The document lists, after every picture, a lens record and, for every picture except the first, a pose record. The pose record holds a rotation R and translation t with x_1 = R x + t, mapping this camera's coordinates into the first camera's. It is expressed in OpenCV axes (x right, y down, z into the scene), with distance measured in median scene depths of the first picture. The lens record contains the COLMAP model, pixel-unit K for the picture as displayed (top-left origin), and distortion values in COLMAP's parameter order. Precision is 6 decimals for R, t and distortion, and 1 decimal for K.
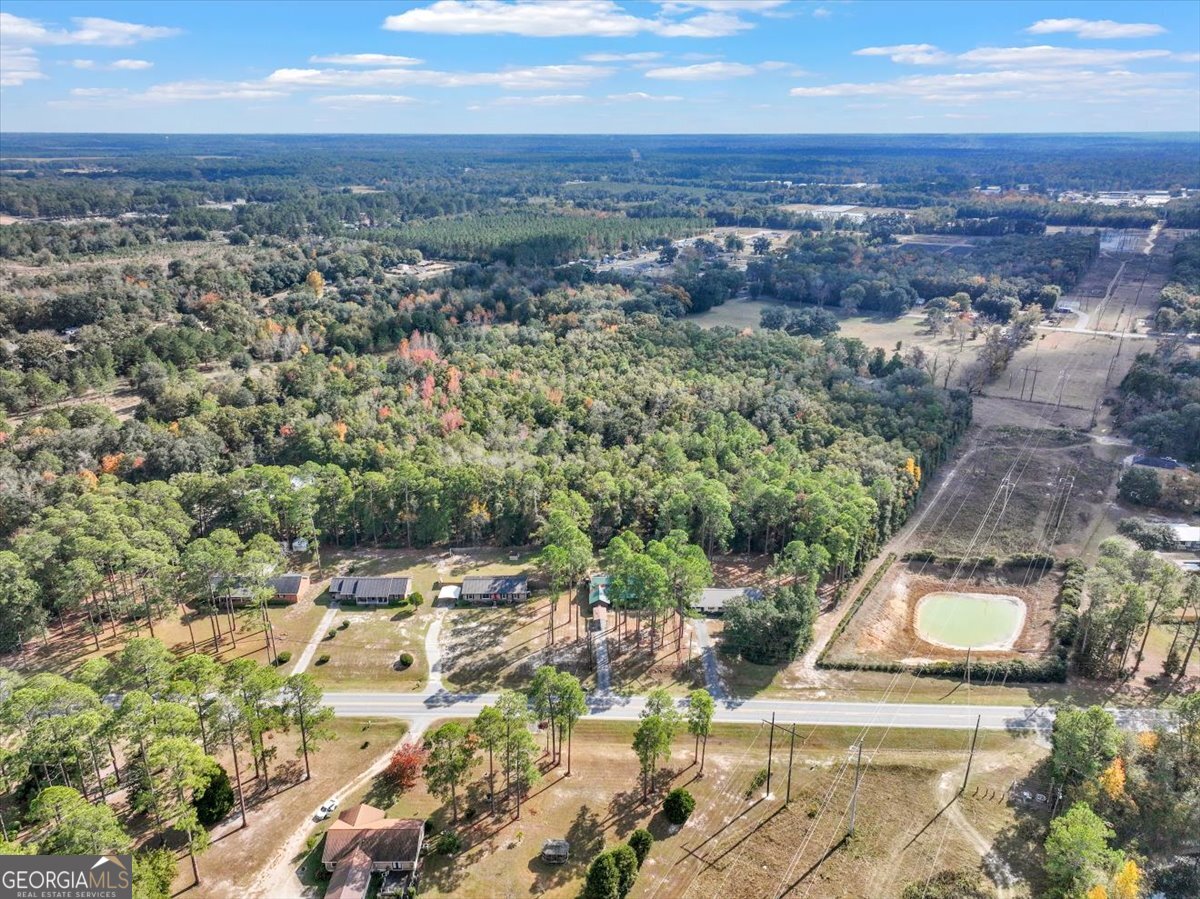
lens RADIAL K [[847.3, 0, 600.0], [0, 847.3, 449.5], [0, 0, 1]] dist [0.004071, -0.006373]
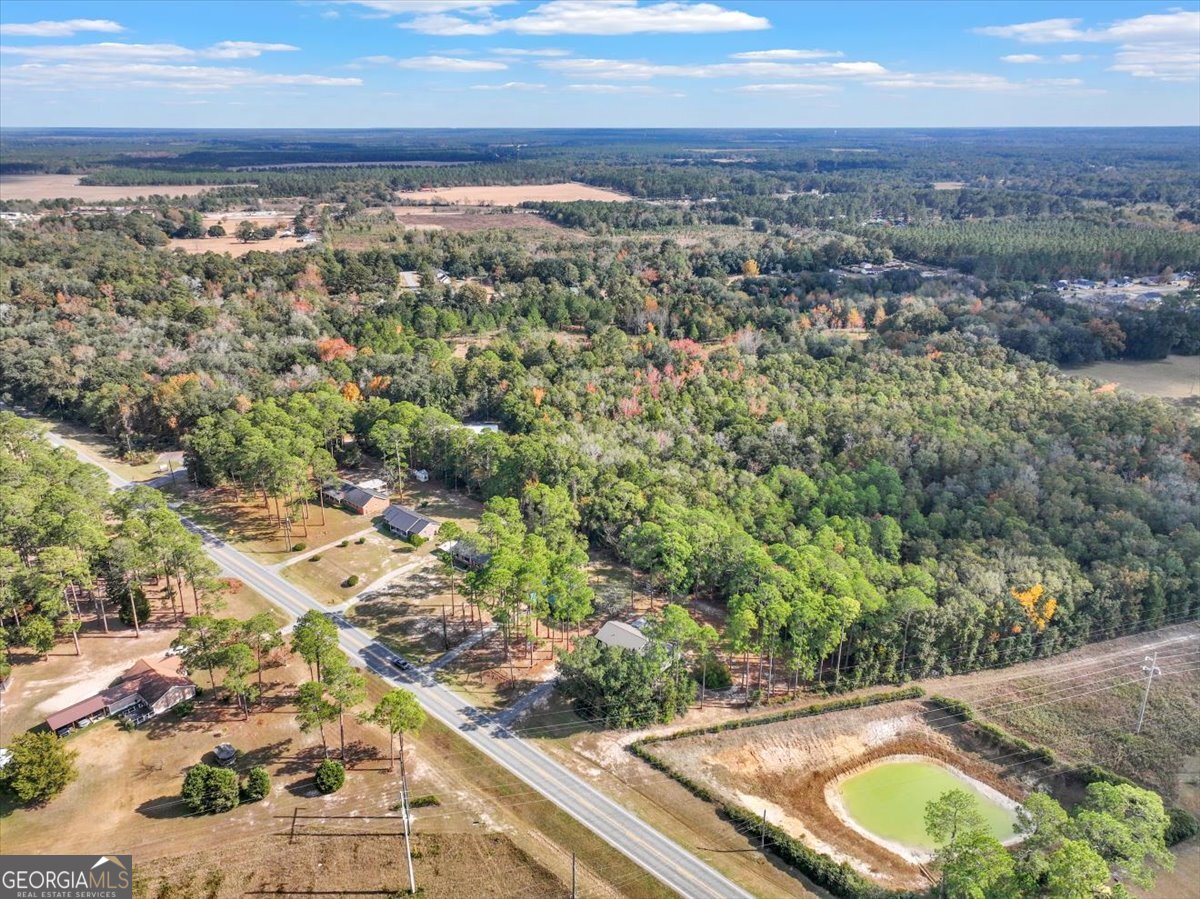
lens RADIAL K [[840.2, 0, 600.0], [0, 840.2, 449.5], [0, 0, 1]] dist [0.006952, 0.006426]
pose [[0.752540, 0.236759, -0.614515, 0.660938], [-0.231243, 0.968720, 0.090044, -0.104505], [0.616611, 0.074341, 0.783750, 0.272599]]
